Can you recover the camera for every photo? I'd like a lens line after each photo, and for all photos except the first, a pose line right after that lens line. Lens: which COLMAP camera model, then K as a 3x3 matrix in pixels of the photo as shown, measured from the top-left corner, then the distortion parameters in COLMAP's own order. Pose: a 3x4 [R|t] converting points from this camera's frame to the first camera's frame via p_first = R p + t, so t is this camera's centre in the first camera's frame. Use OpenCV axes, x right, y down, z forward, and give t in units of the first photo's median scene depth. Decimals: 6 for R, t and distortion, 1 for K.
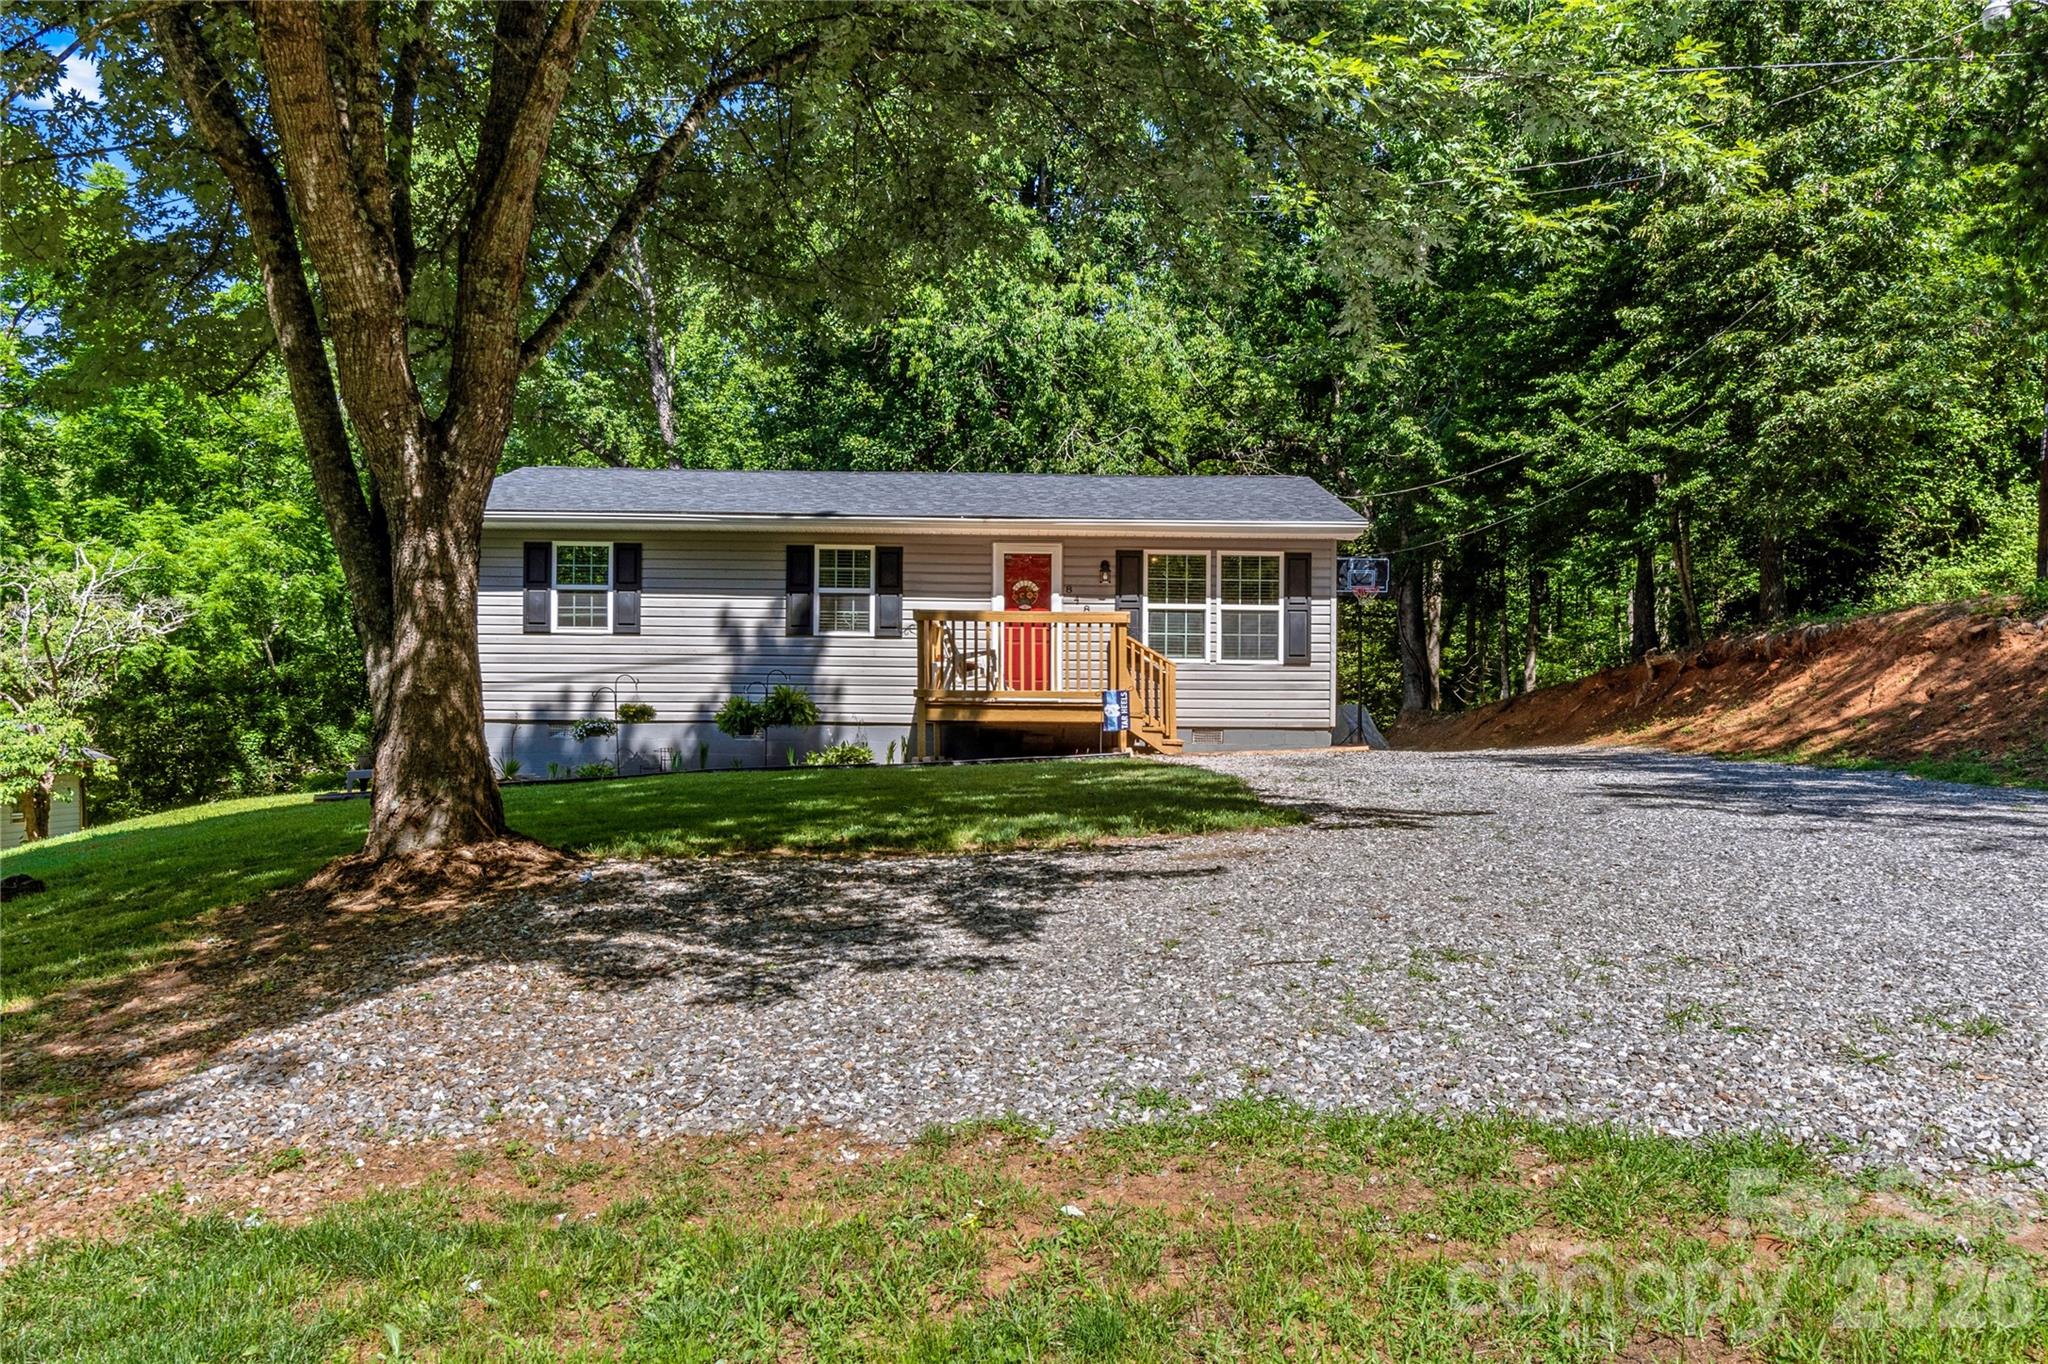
lens RADIAL K [[1479.4, 0, 1045.4], [0, 1479.4, 697.8], [0, 0, 1]] dist [-0.004291, 0.000188]
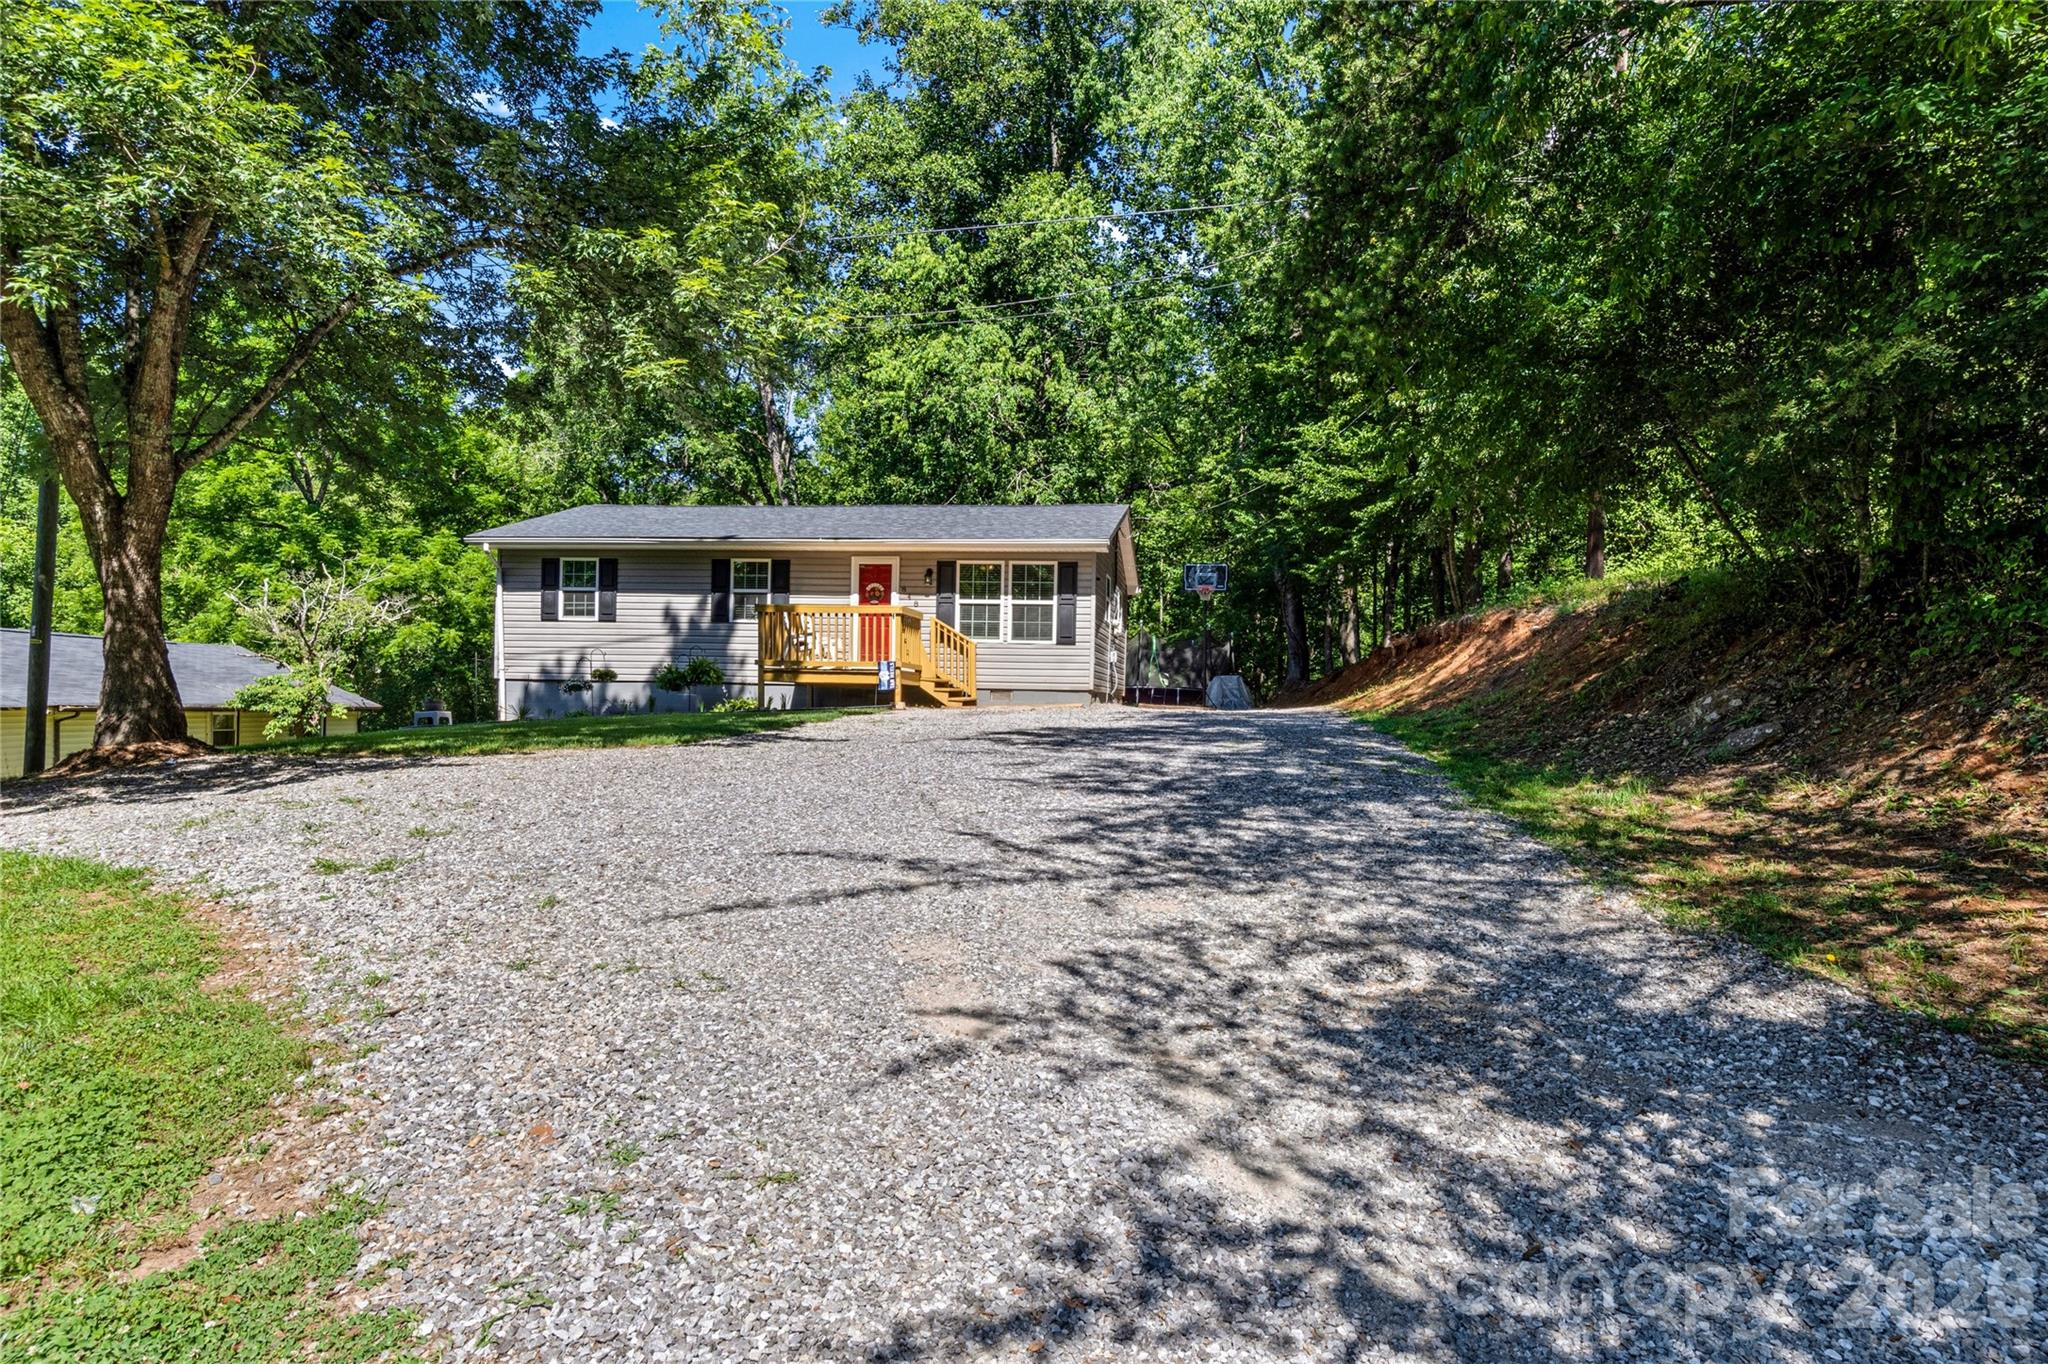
lens RADIAL K [[1174.8, 0, 1068.8], [0, 1174.8, 672.5], [0, 0, 1]] dist [0.003168, 0.000114]
pose [[0.987918, 0.007966, -0.154774, 0.342068], [-0.008054, 0.999968, 0.000059, 0.003779], [0.154770, 0.001188, 0.987950, -0.071464]]
